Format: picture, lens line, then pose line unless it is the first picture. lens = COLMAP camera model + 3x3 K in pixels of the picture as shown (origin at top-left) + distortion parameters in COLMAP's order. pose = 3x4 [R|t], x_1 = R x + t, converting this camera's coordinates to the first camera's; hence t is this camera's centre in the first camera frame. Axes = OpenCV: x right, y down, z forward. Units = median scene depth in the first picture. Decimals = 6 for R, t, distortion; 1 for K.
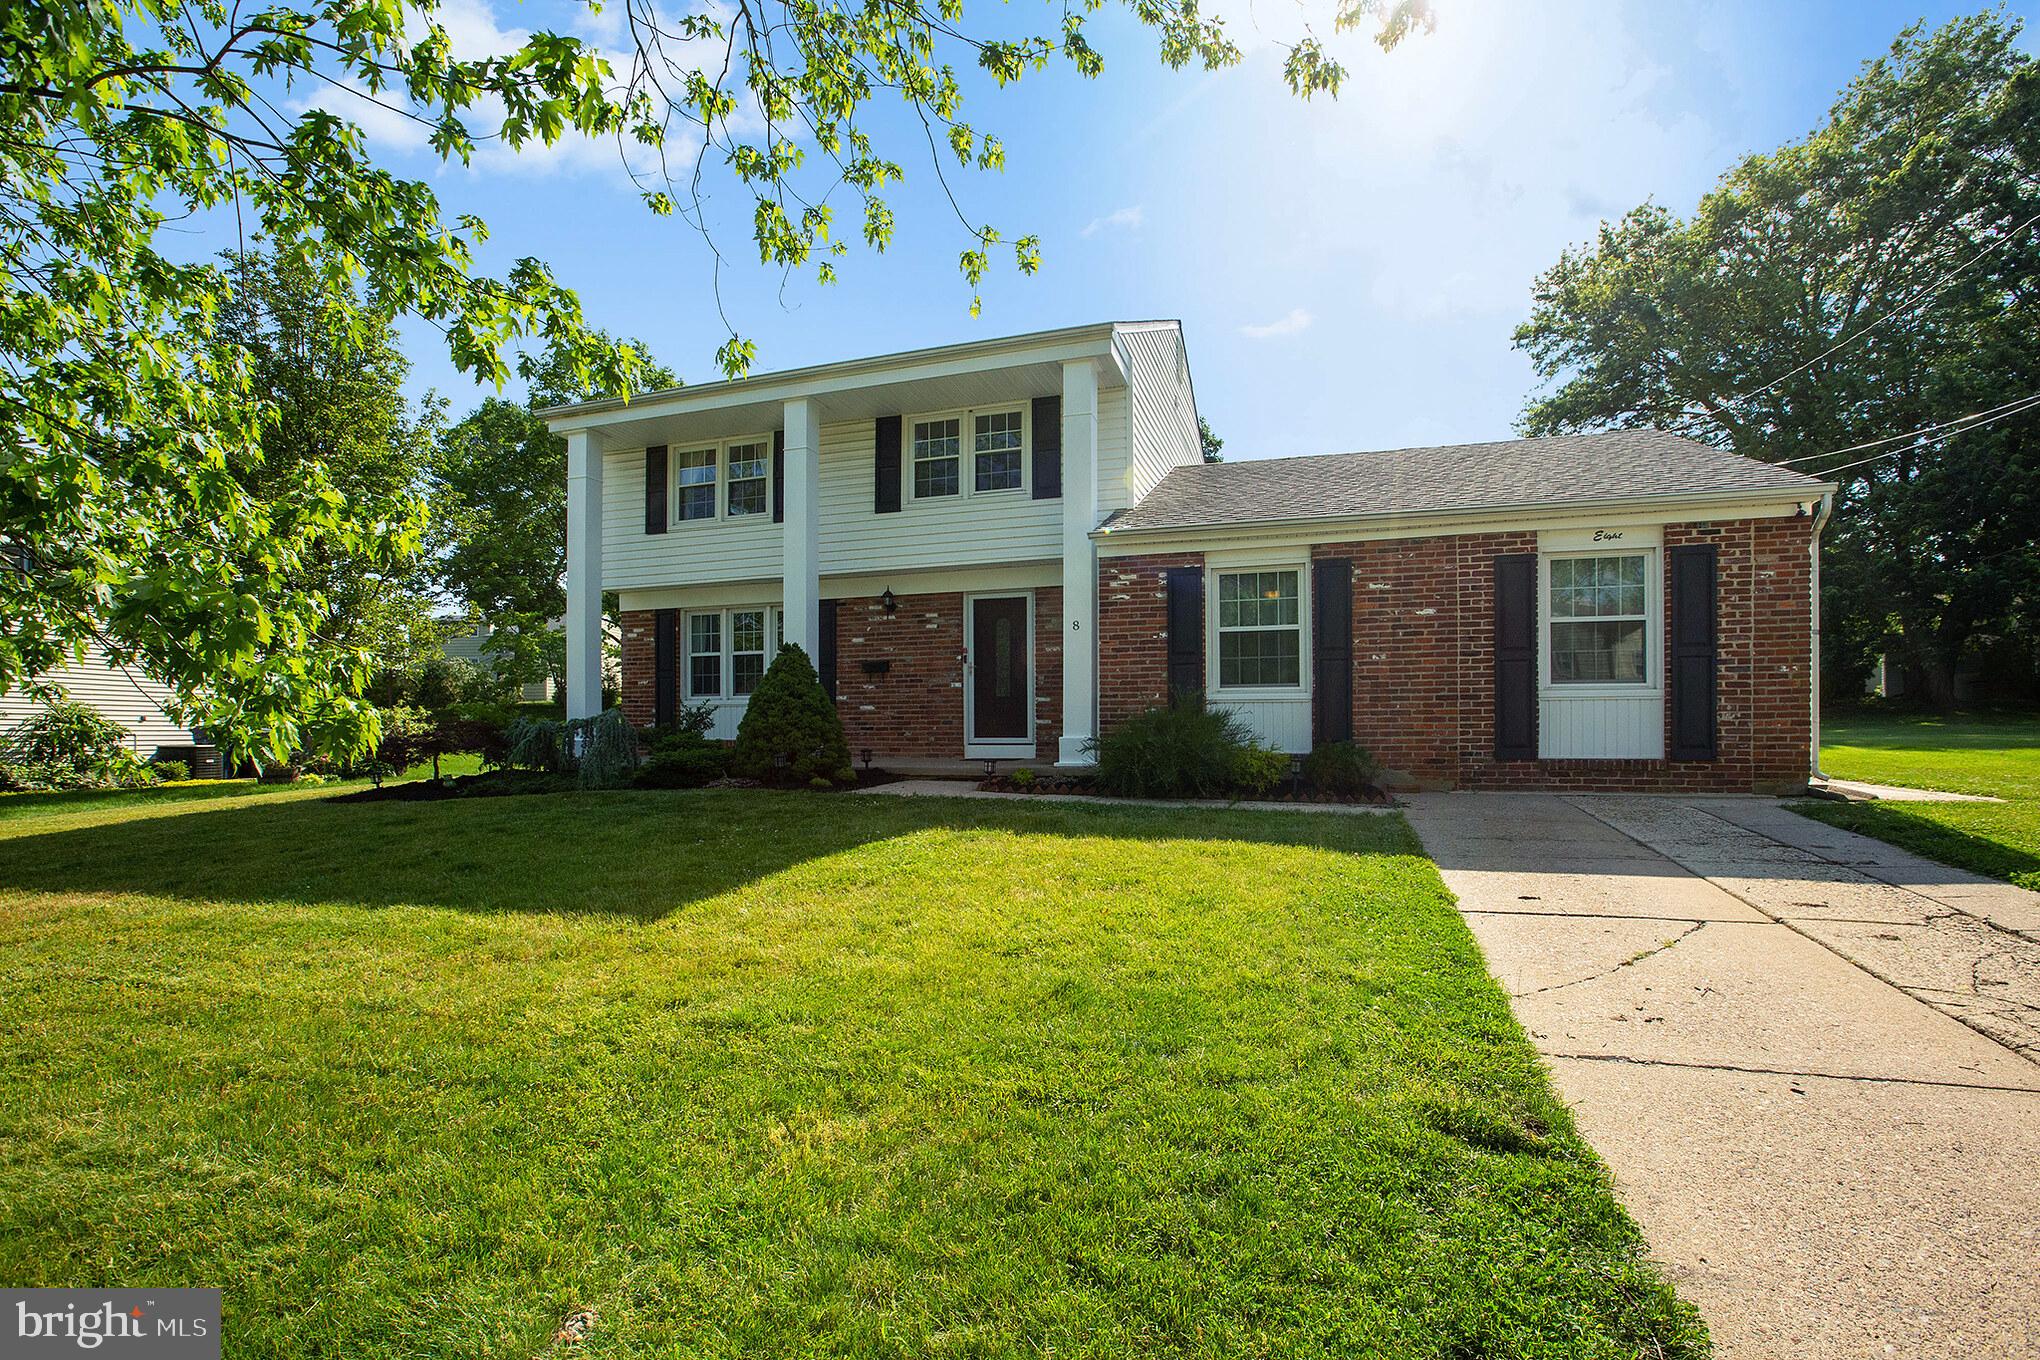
lens RADIAL K [[799.3, 0, 1020.3], [0, 799.3, 731.9], [0, 0, 1]] dist [-0.000104, -0.000035]
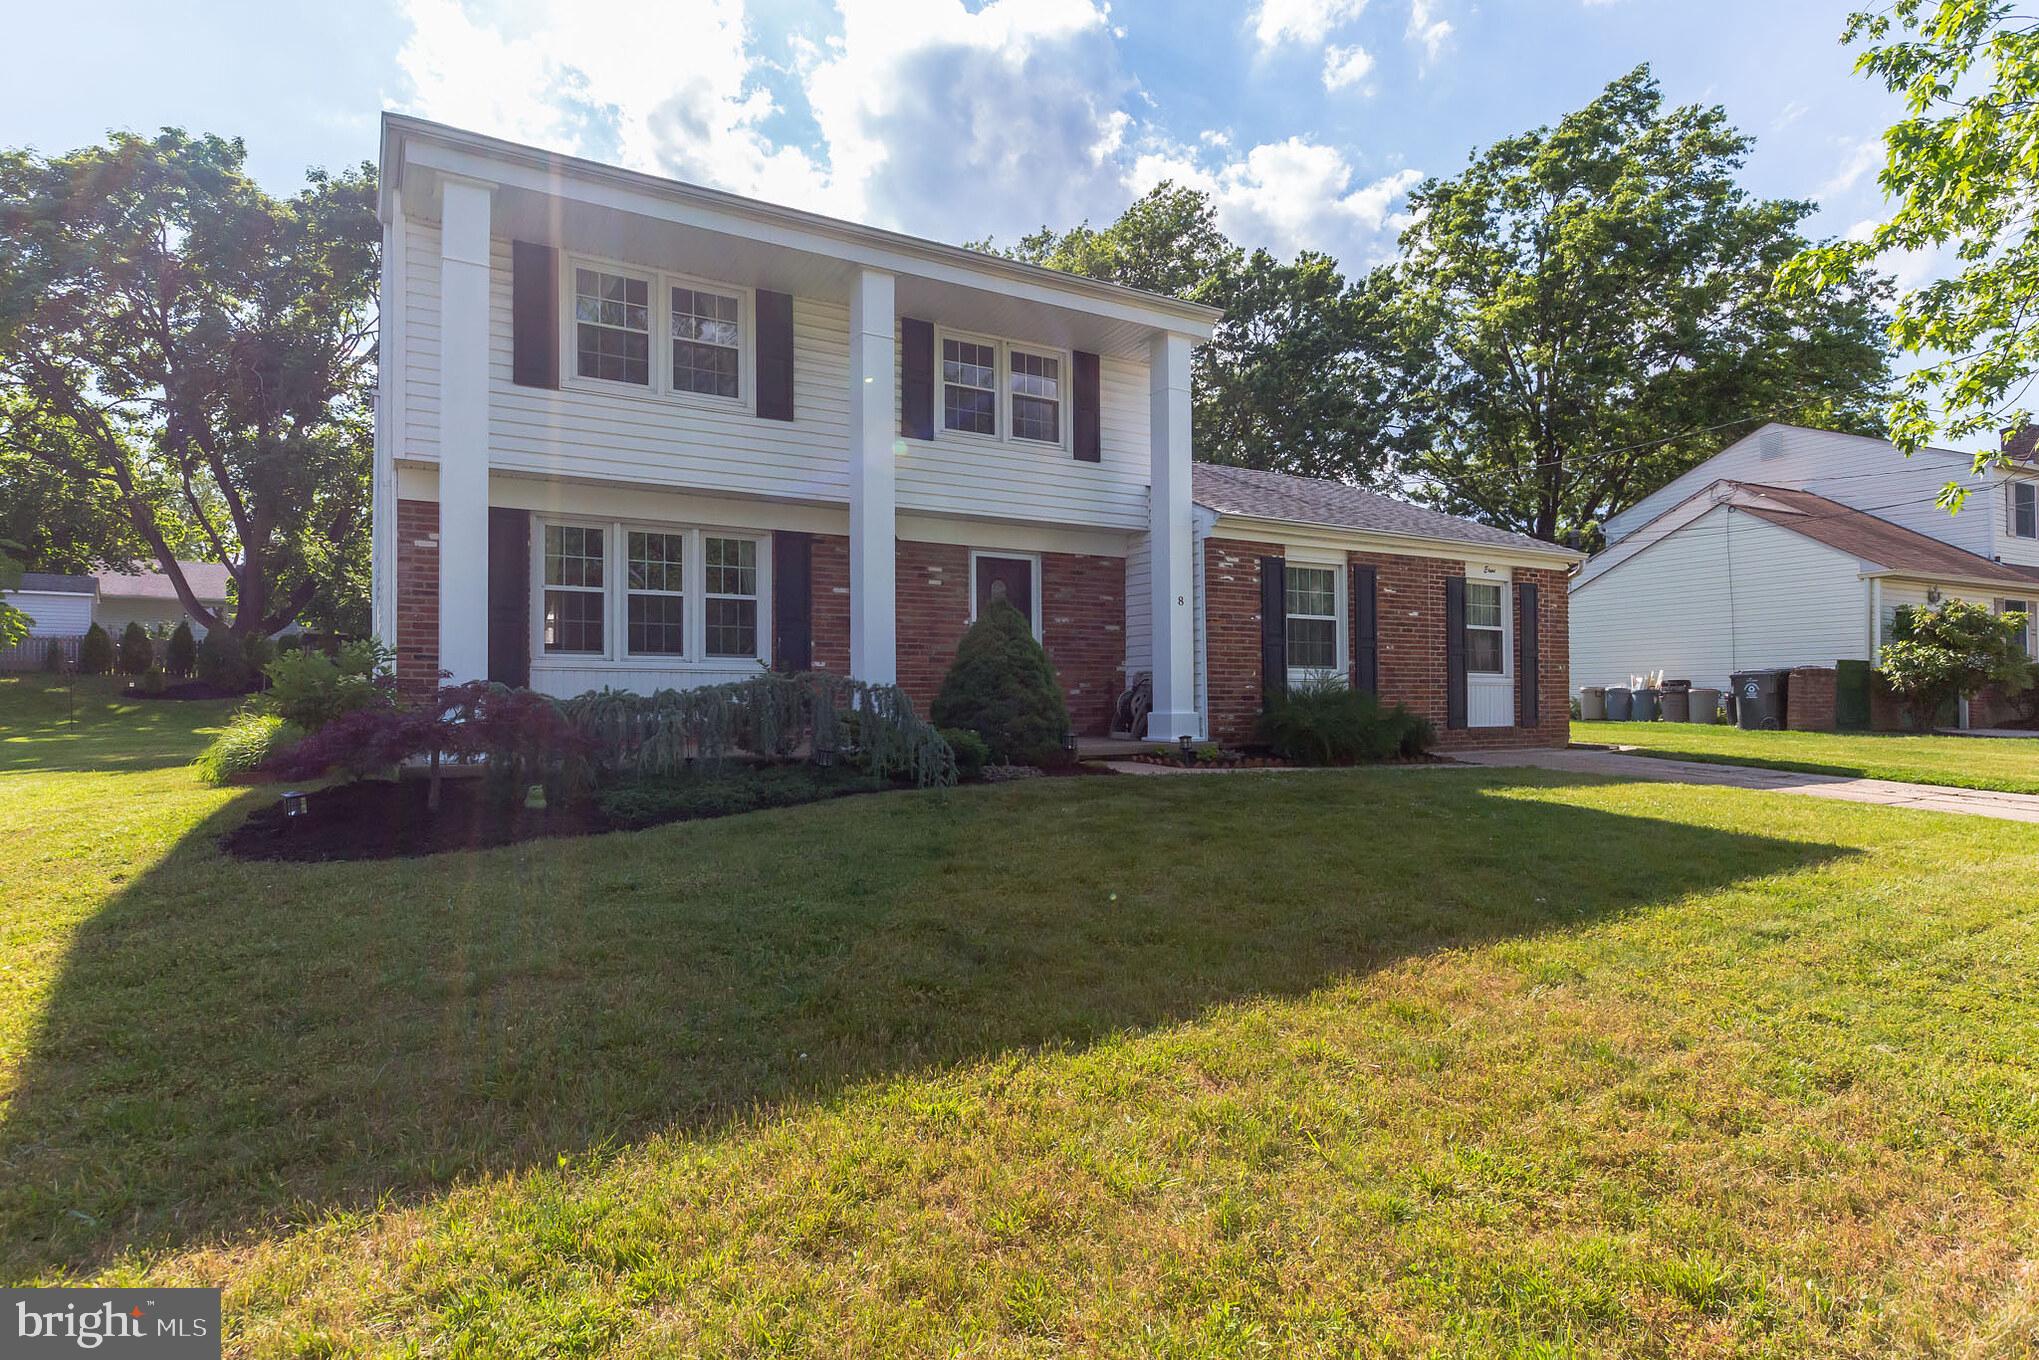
lens RADIAL K [[914.3, 0, 1021.2], [0, 914.3, 690.5], [0, 0, 1]] dist [0.001032, -0.000031]
pose [[0.755433, 0.009108, 0.655163, -0.844309], [-0.001713, 0.999927, -0.011925, -0.008495], [-0.655224, 0.007886, 0.755394, 0.279229]]
